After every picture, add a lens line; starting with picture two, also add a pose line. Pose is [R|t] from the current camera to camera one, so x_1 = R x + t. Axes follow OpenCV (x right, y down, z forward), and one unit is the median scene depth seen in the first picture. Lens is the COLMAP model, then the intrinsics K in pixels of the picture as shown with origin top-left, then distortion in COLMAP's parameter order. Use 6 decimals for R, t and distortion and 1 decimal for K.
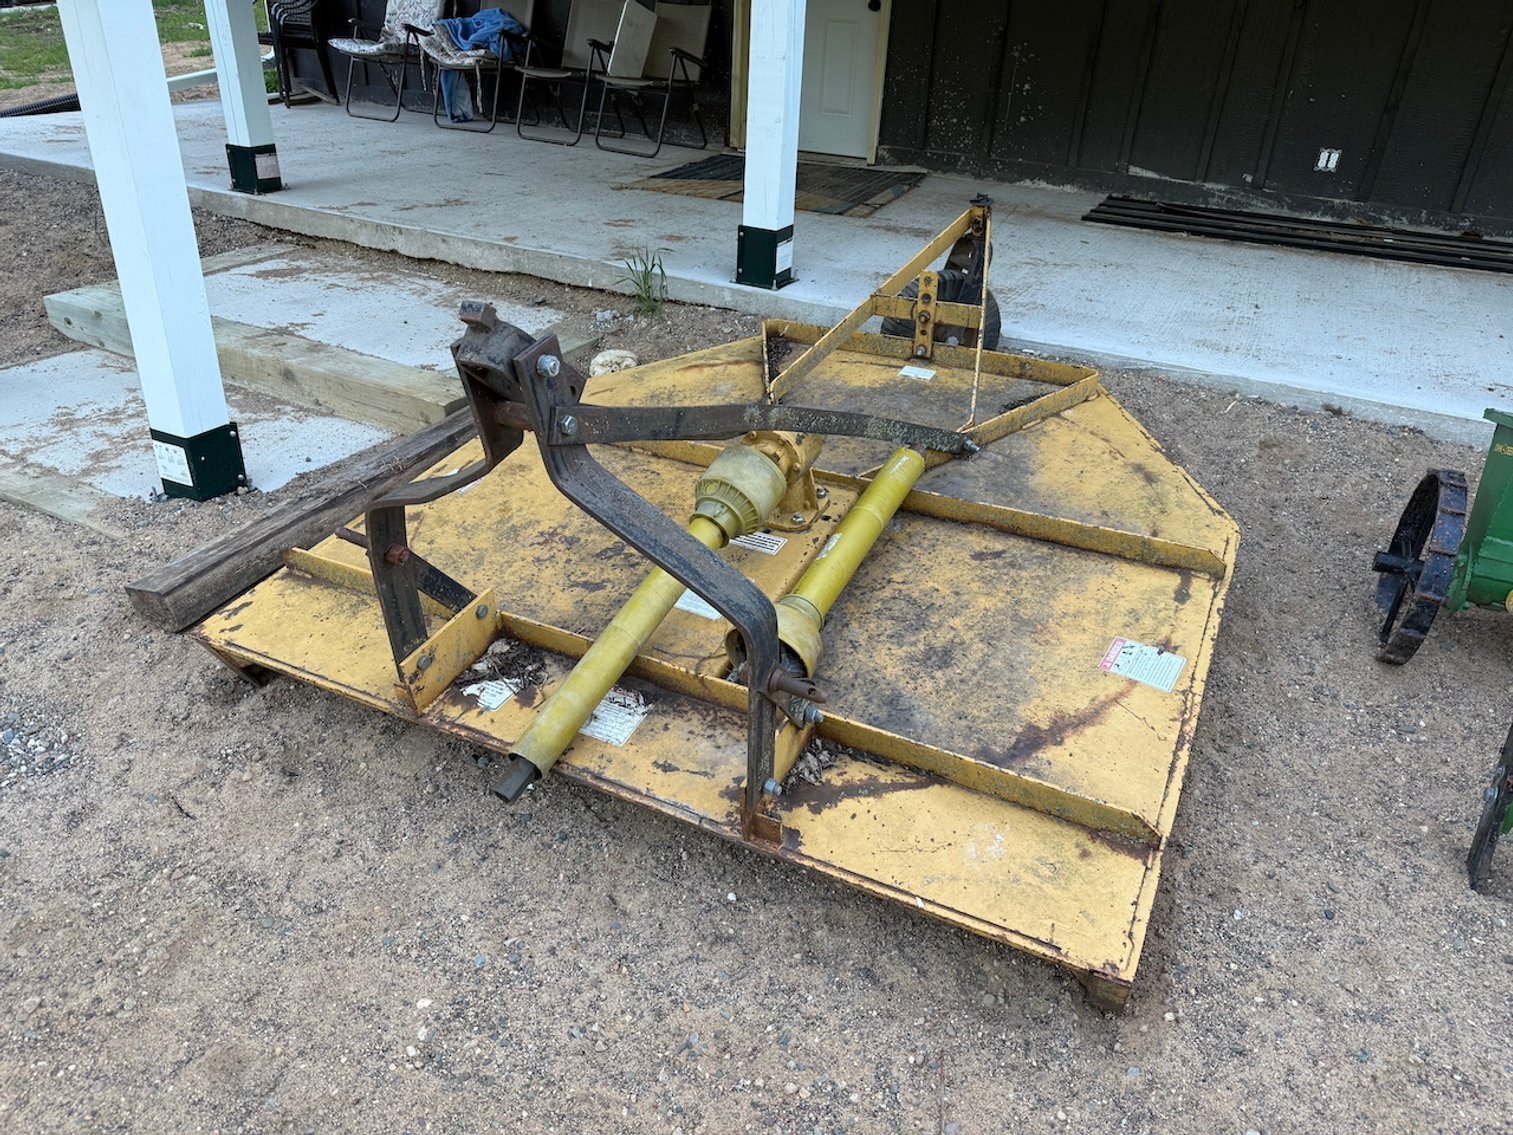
lens RADIAL K [[1070.1, 0, 749.7], [0, 1070.1, 575.7], [0, 0, 1]] dist [0.023613, -0.037538]
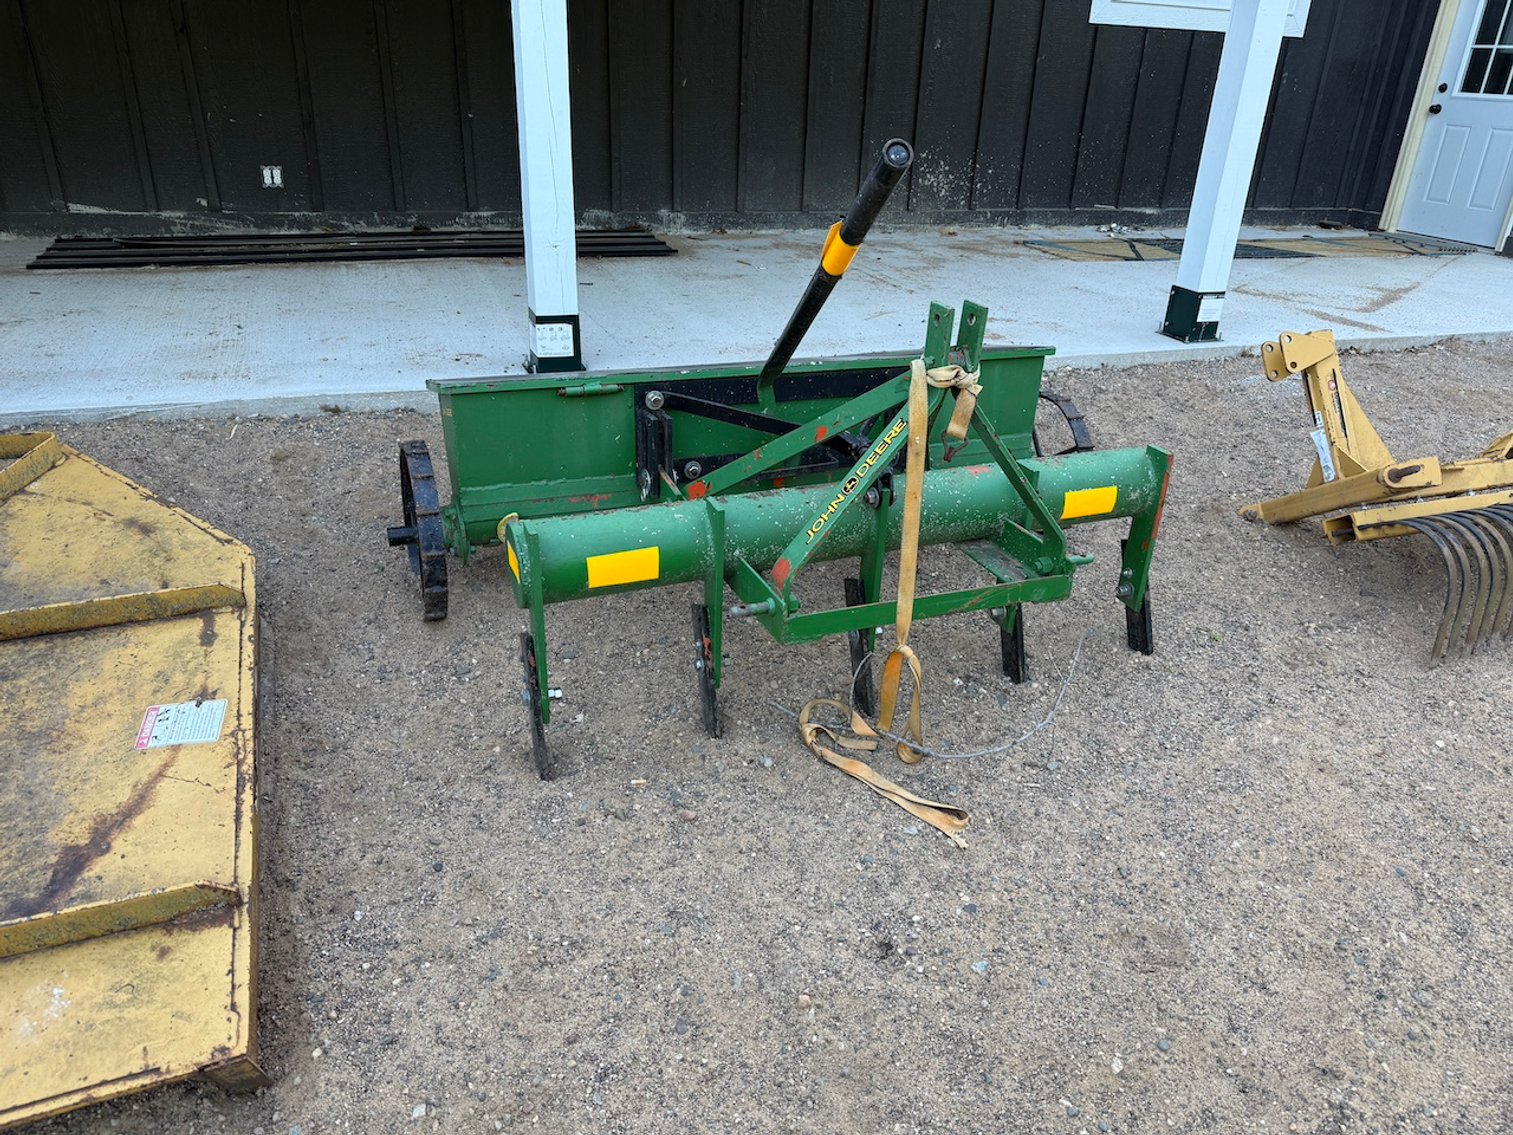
lens RADIAL K [[1076.0, 0, 756.5], [0, 1076.0, 567.5], [0, 0, 1]] dist [0.017630, -0.027017]
pose [[0.664351, -0.335416, 0.667933, 0.100682], [0.352561, 0.928615, 0.115653, 0.020186], [-0.659044, 0.158653, 0.735180, -0.032493]]
